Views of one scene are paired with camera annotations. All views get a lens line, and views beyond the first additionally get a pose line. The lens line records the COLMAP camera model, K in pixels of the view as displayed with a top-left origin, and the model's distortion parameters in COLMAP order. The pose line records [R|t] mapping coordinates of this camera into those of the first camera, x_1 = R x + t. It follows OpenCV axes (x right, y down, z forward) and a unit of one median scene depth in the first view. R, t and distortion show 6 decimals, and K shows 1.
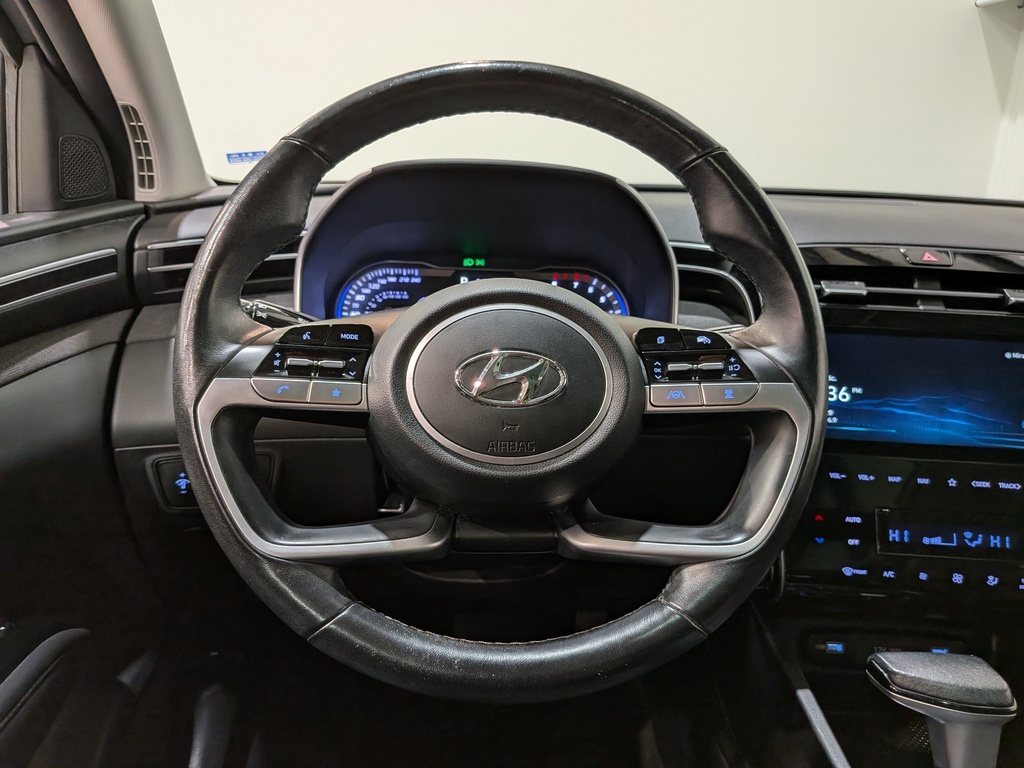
lens RADIAL K [[745.3, 0, 499.8], [0, 745.3, 382.1], [0, 0, 1]] dist [0.045194, -0.058270]
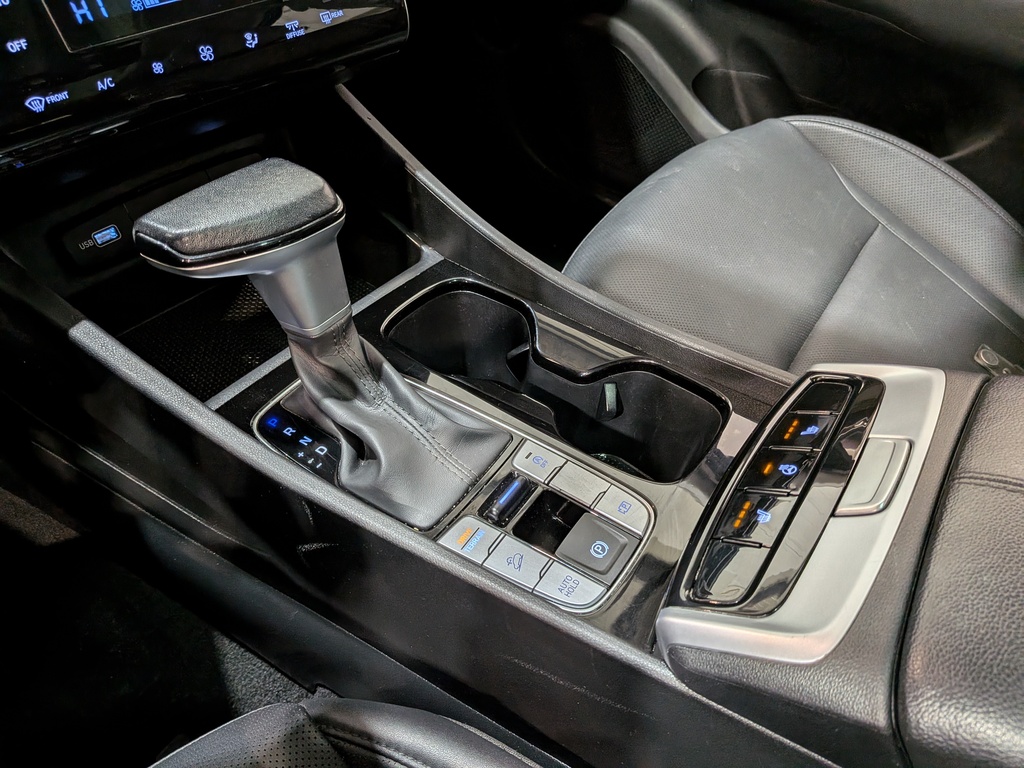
lens RADIAL K [[745.3, 0, 497.9], [0, 745.3, 401.6], [0, 0, 1]] dist [0.045194, -0.058270]
pose [[0.606686, -0.571931, 0.552111, 0.225512], [0.183421, 0.776503, 0.602827, 0.142849], [-0.773491, -0.264458, 0.575998, 0.344447]]
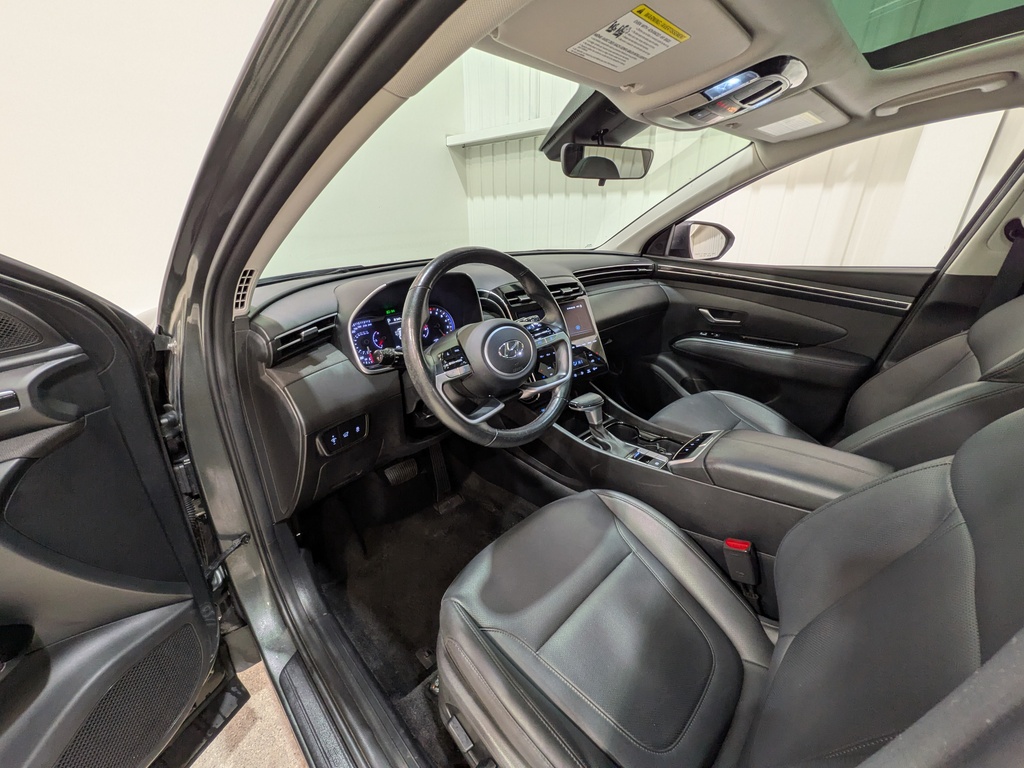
lens RADIAL K [[401.9, 0, 516.1], [0, 401.9, 378.1], [0, 0, 1]] dist [0.019592, -0.000050]
pose [[0.731522, -0.300486, 0.612033, -0.691682], [0.228928, 0.953784, 0.194651, -0.142959], [-0.642237, -0.002280, 0.766503, -0.237350]]
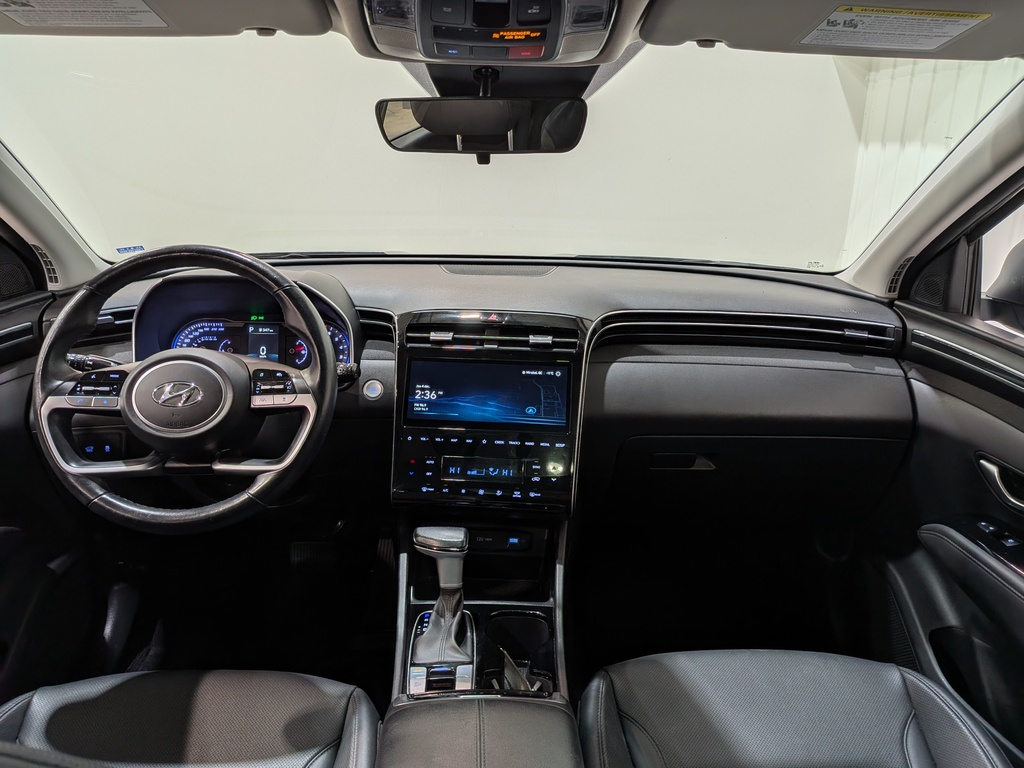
lens RADIAL K [[745.3, 0, 515.7], [0, 745.3, 383.6], [0, 0, 1]] dist [0.045194, -0.058270]
pose [[0.999814, -0.016625, -0.009751, 0.674160], [0.016763, 0.999758, 0.014252, -0.033603], [0.009511, -0.014413, 0.999851, -0.808883]]
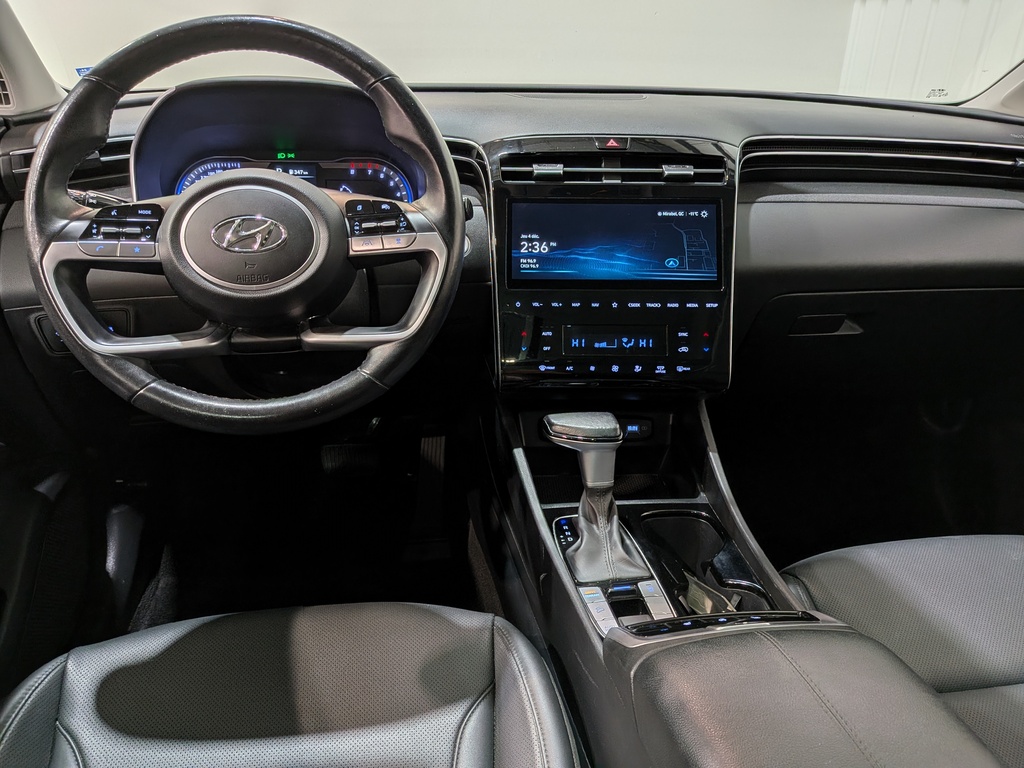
lens RADIAL K [[745.3, 0, 510.1], [0, 745.3, 383.7], [0, 0, 1]] dist [0.045194, -0.058270]
pose [[0.994764, -0.056916, 0.084883, 0.258268], [0.043968, 0.988116, 0.147288, 0.060816], [-0.092257, -0.142785, 0.985445, -0.411888]]
